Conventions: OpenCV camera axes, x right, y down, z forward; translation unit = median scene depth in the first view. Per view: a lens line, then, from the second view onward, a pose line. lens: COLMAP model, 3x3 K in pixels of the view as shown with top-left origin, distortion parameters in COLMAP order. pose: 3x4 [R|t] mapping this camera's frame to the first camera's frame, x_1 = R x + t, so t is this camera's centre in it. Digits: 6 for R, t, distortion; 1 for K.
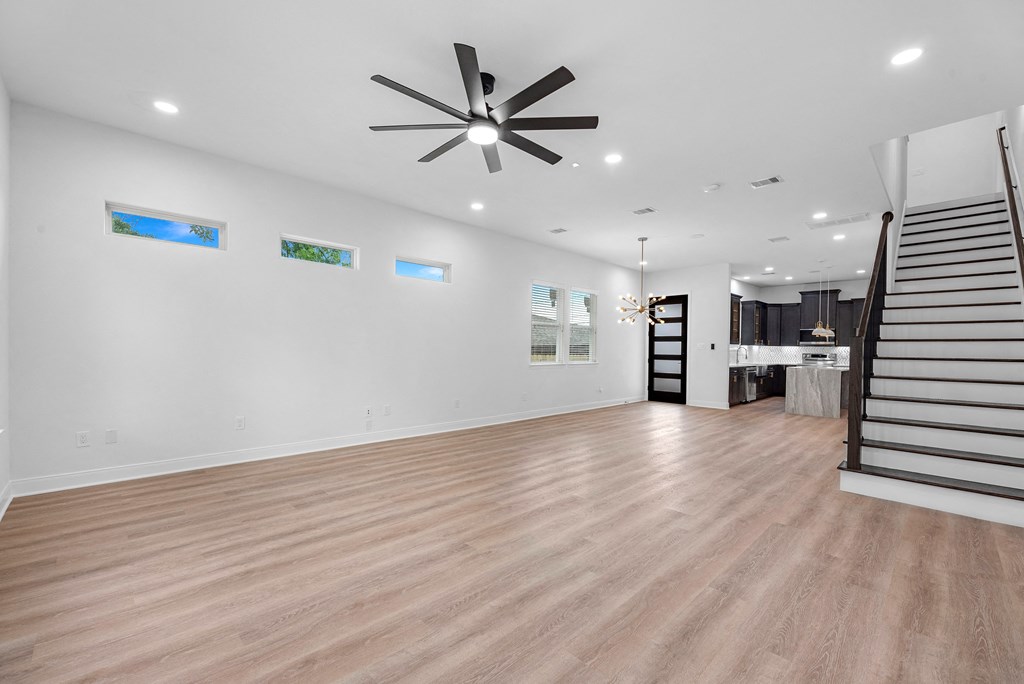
lens RADIAL K [[456.9, 0, 511.2], [0, 456.9, 348.0], [0, 0, 1]] dist [0.001231, -0.000440]
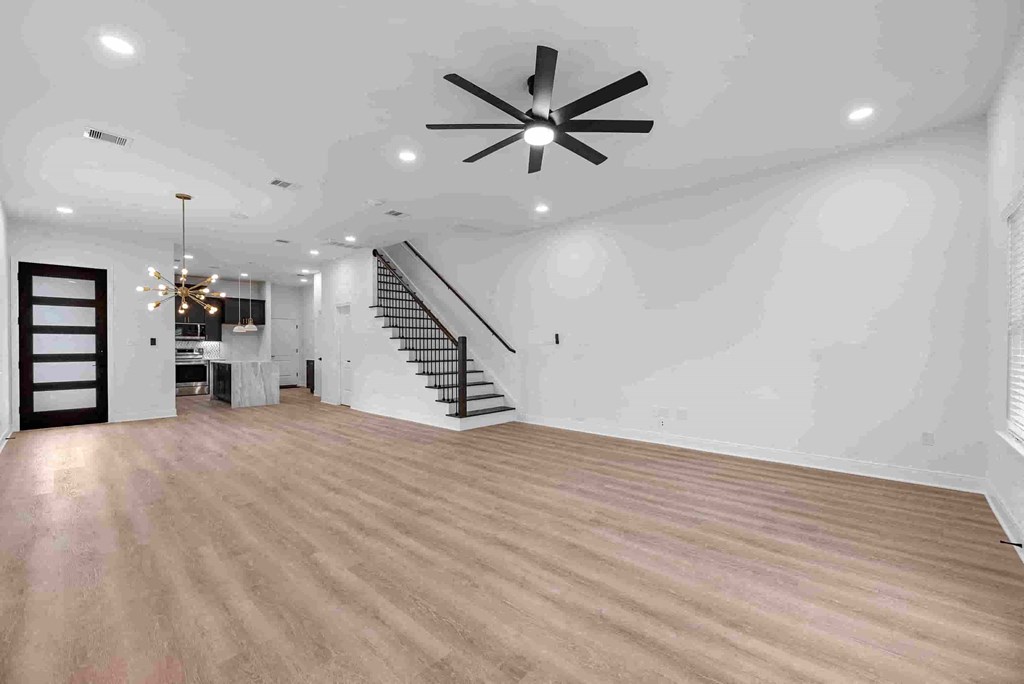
lens RADIAL K [[418.8, 0, 535.3], [0, 418.8, 350.3], [0, 0, 1]] dist [-0.000693, -0.000618]
pose [[-0.124962, -0.022560, 0.991905, -0.431994], [-0.000333, 0.999742, 0.022696, -0.005832], [-0.992162, 0.002506, -0.124937, 0.494502]]
